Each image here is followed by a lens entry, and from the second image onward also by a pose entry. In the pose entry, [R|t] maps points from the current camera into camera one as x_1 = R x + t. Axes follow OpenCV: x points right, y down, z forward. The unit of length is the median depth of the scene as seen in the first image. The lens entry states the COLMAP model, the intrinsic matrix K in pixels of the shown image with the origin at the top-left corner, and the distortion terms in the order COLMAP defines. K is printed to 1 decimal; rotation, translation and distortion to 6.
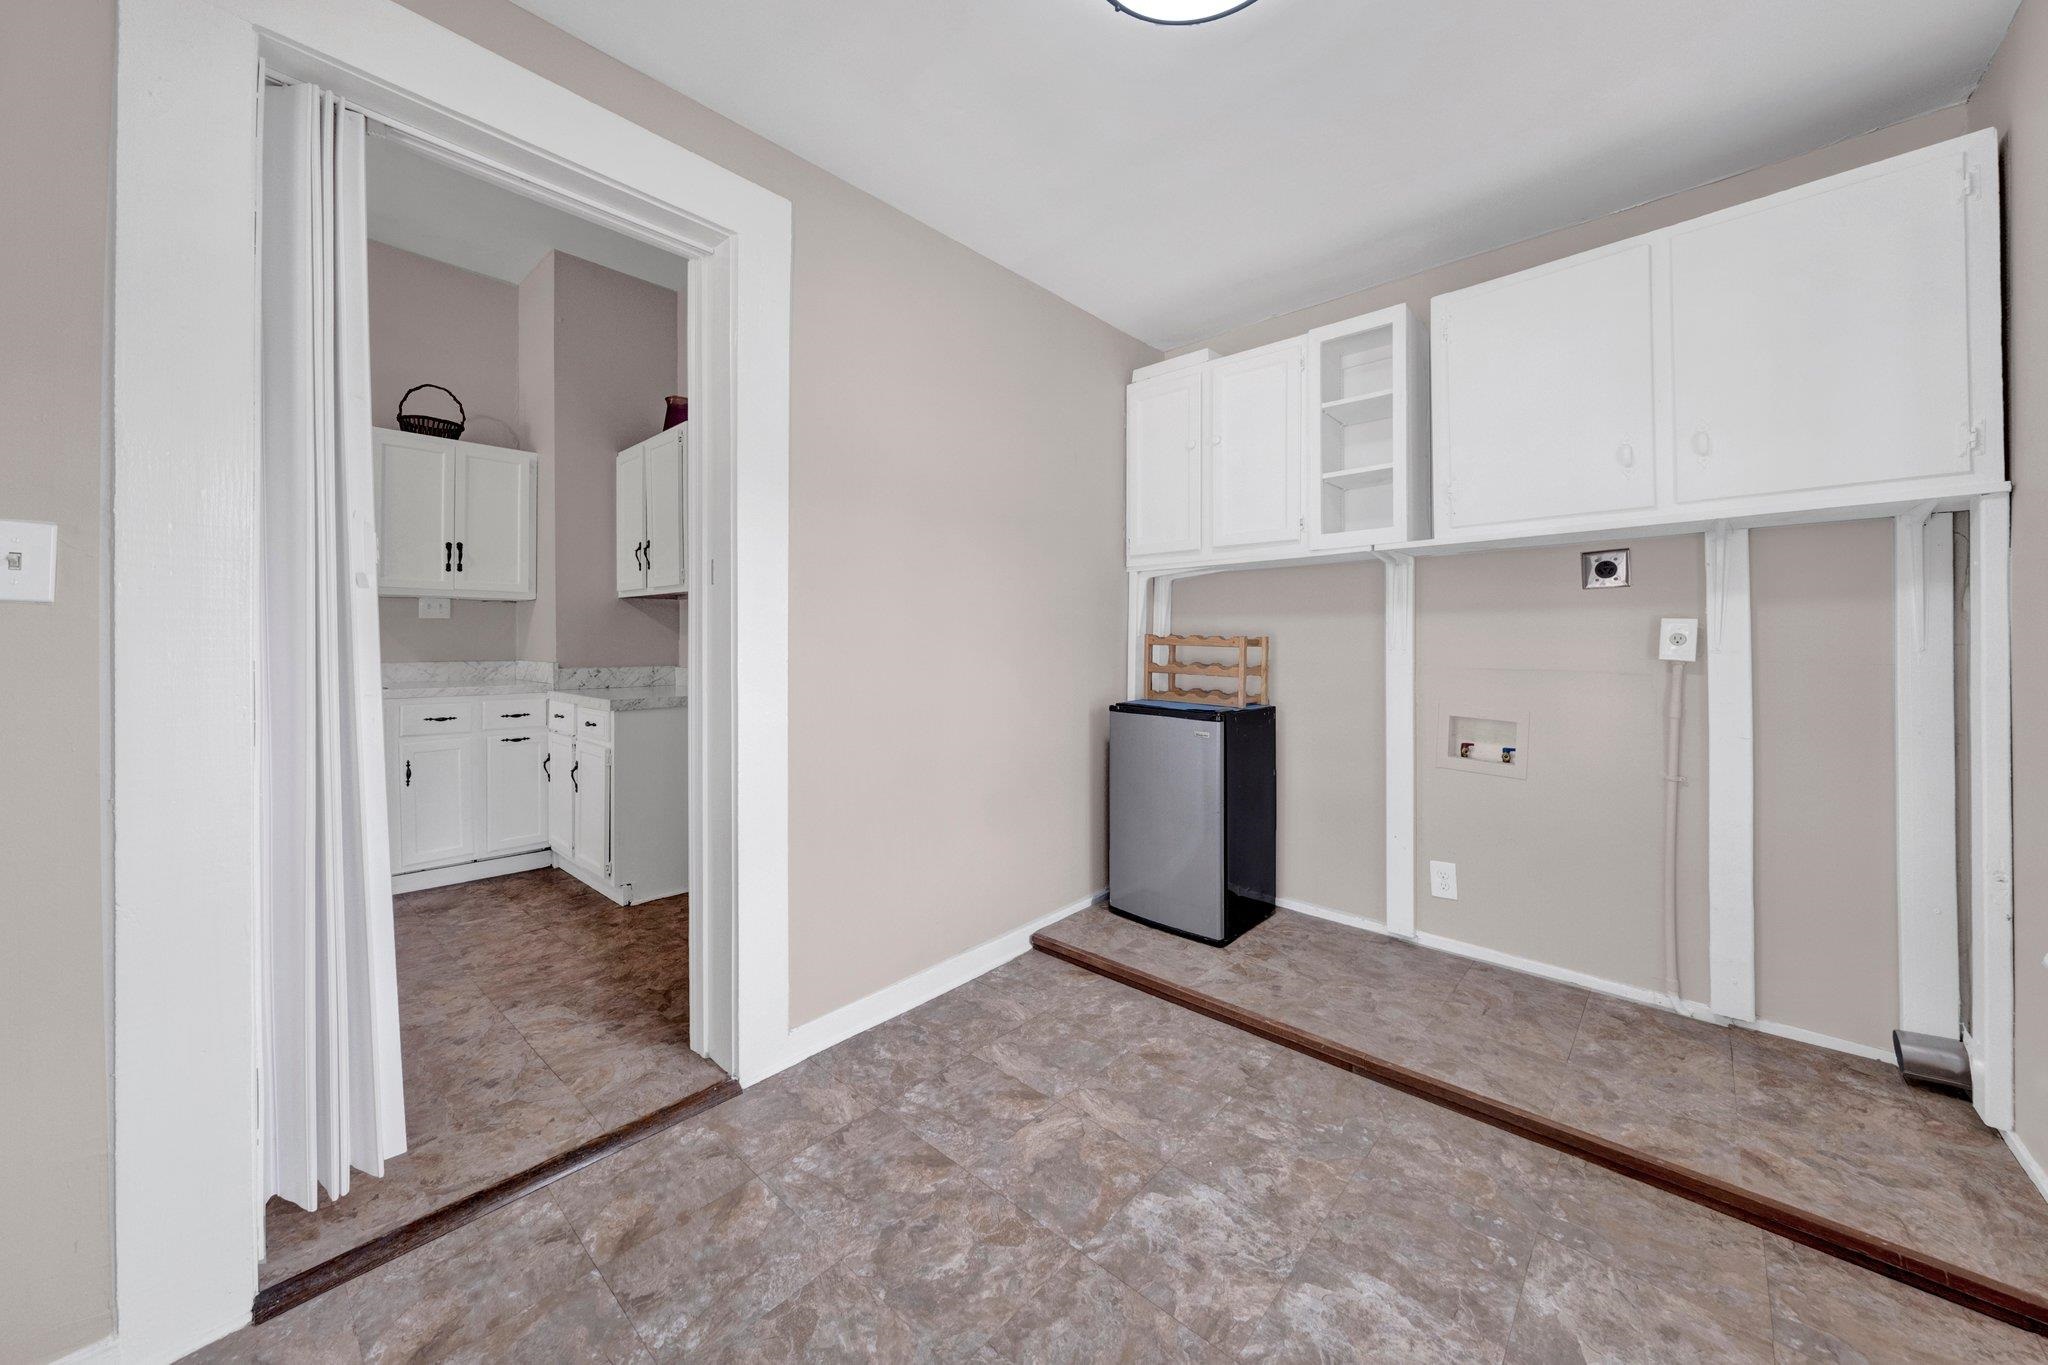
lens RADIAL K [[737.1, 0, 1008.2], [0, 737.1, 640.4], [0, 0, 1]] dist [0.031209, 0.000184]
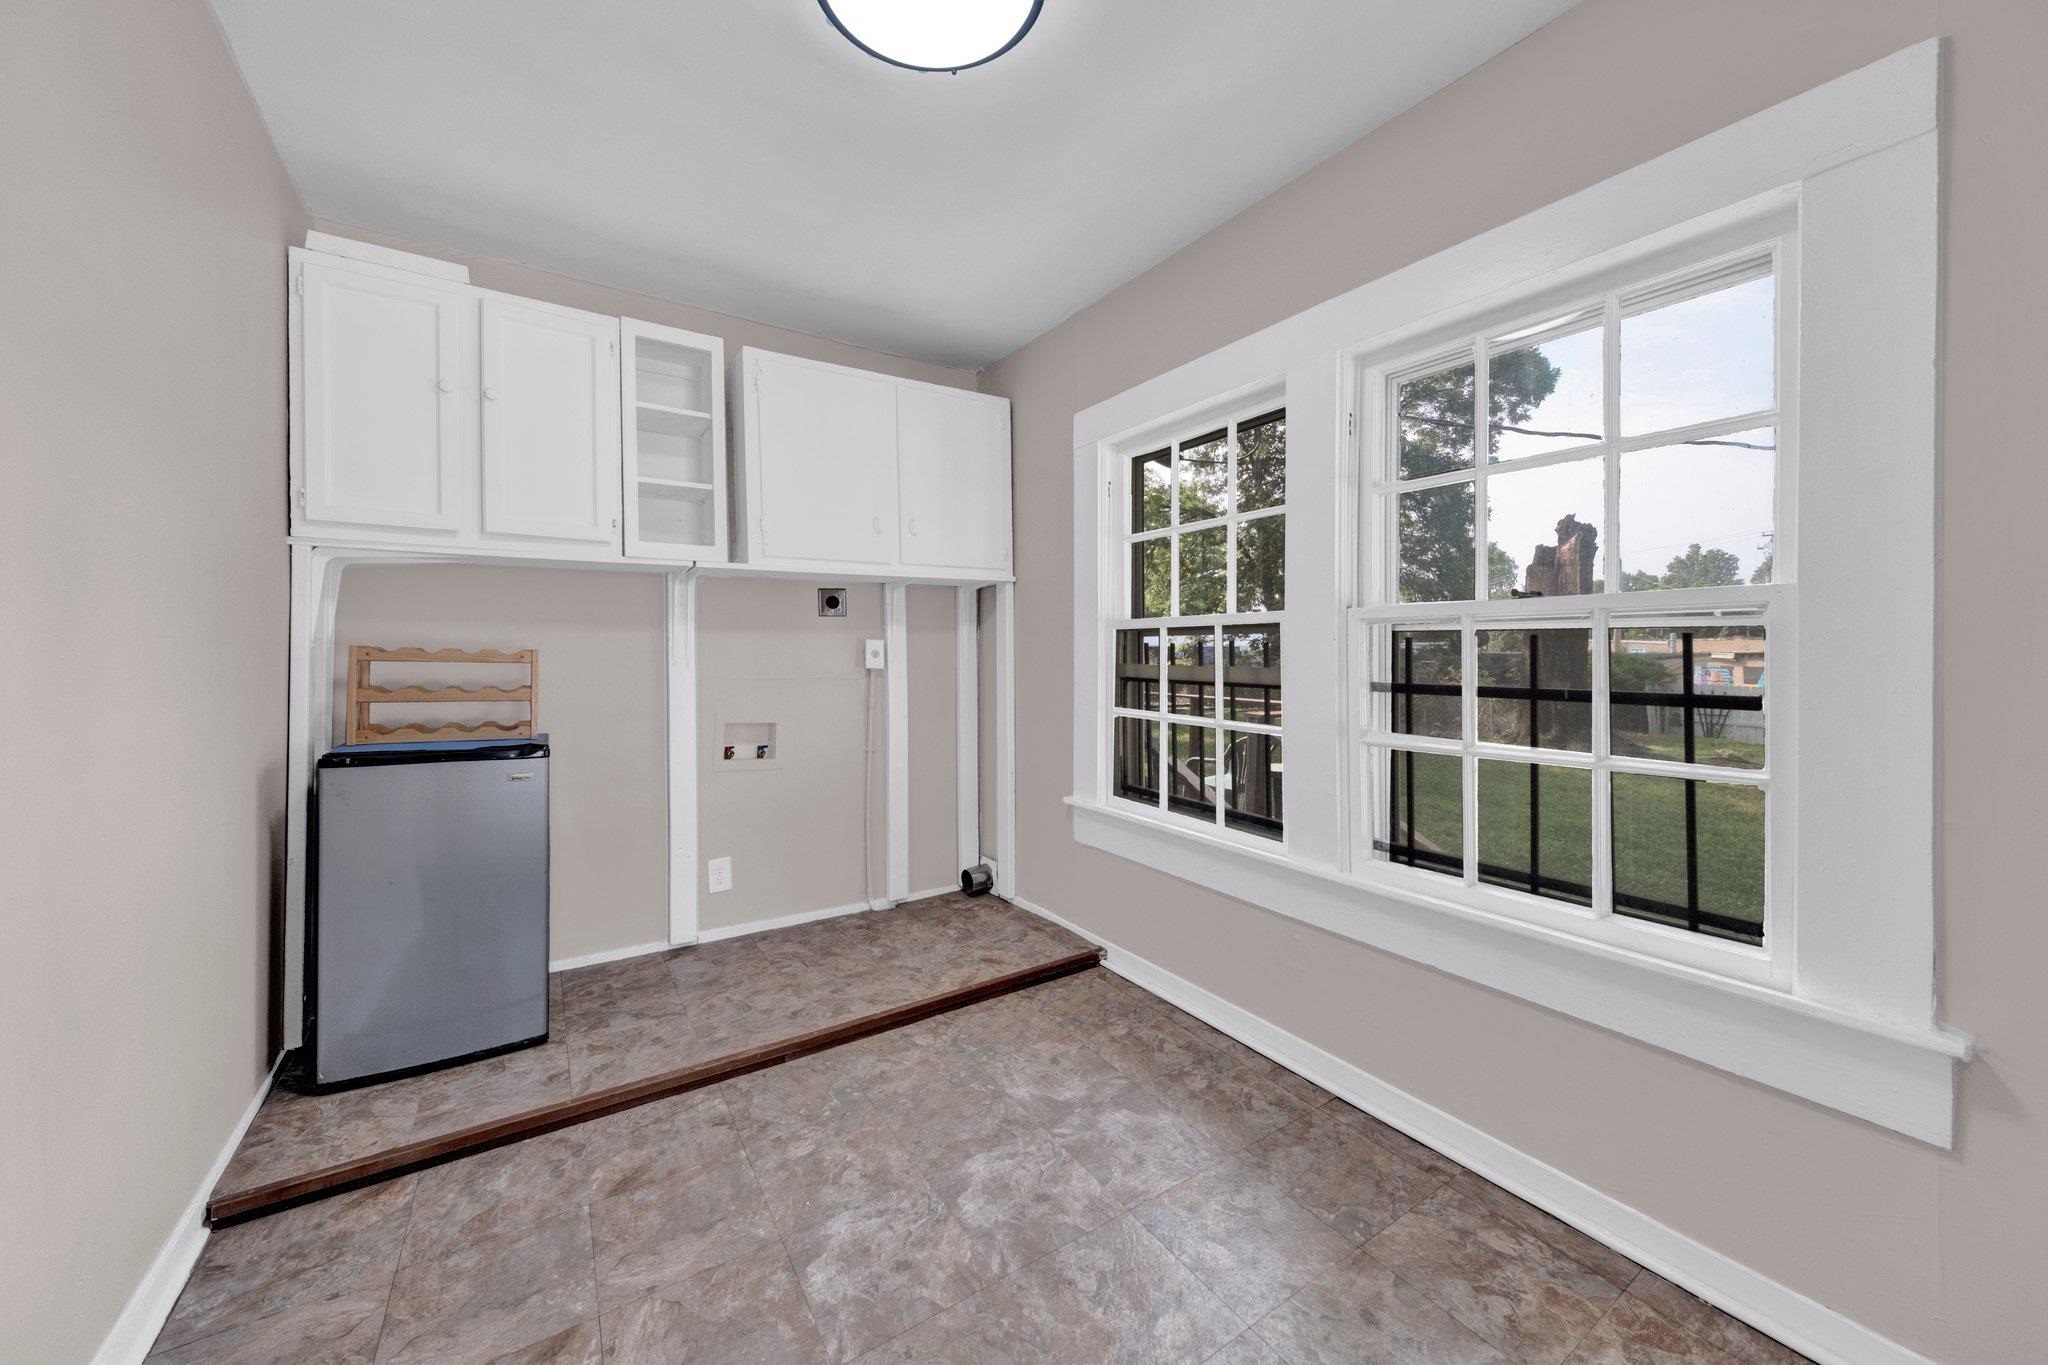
lens RADIAL K [[759.7, 0, 995.4], [0, 759.7, 645.6], [0, 0, 1]] dist [0.051831, -0.012649]
pose [[0.274974, 0.008540, 0.961414, -0.442132], [0.001486, 0.999956, -0.009307, -0.003483], [-0.961451, 0.003988, 0.274949, 0.349019]]
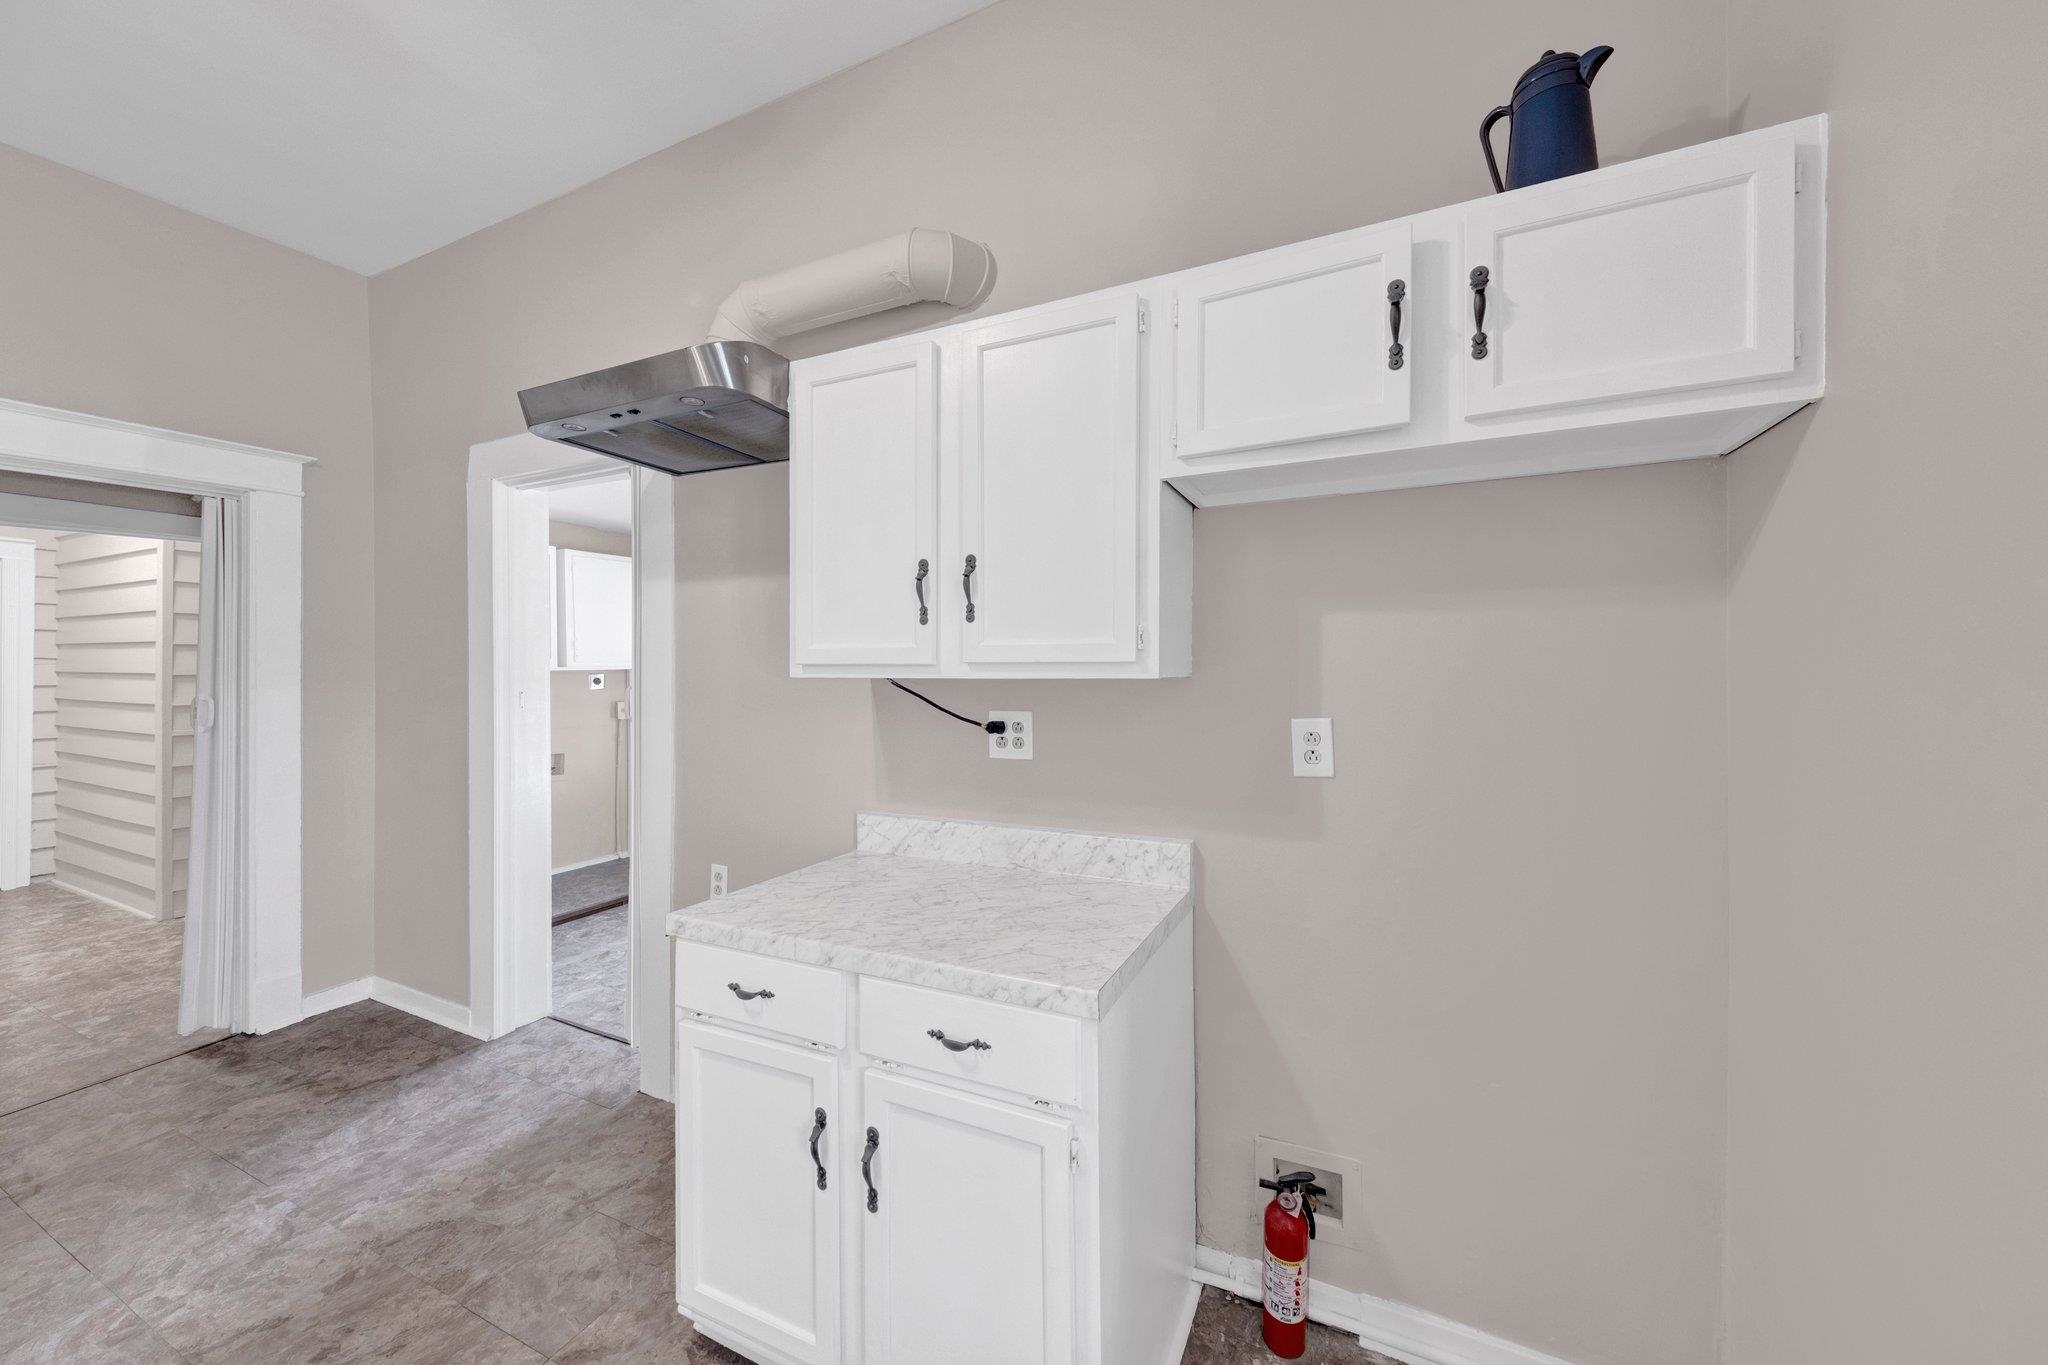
lens RADIAL K [[715.8, 0, 1053.5], [0, 715.8, 673.1], [0, 0, 1]] dist [-0.000634, -0.003573]
pose [[-0.329547, -0.002665, 0.944135, -1.790761], [0.002622, 0.999990, 0.003738, -0.127510], [-0.944135, 0.003708, -0.329537, 0.395844]]
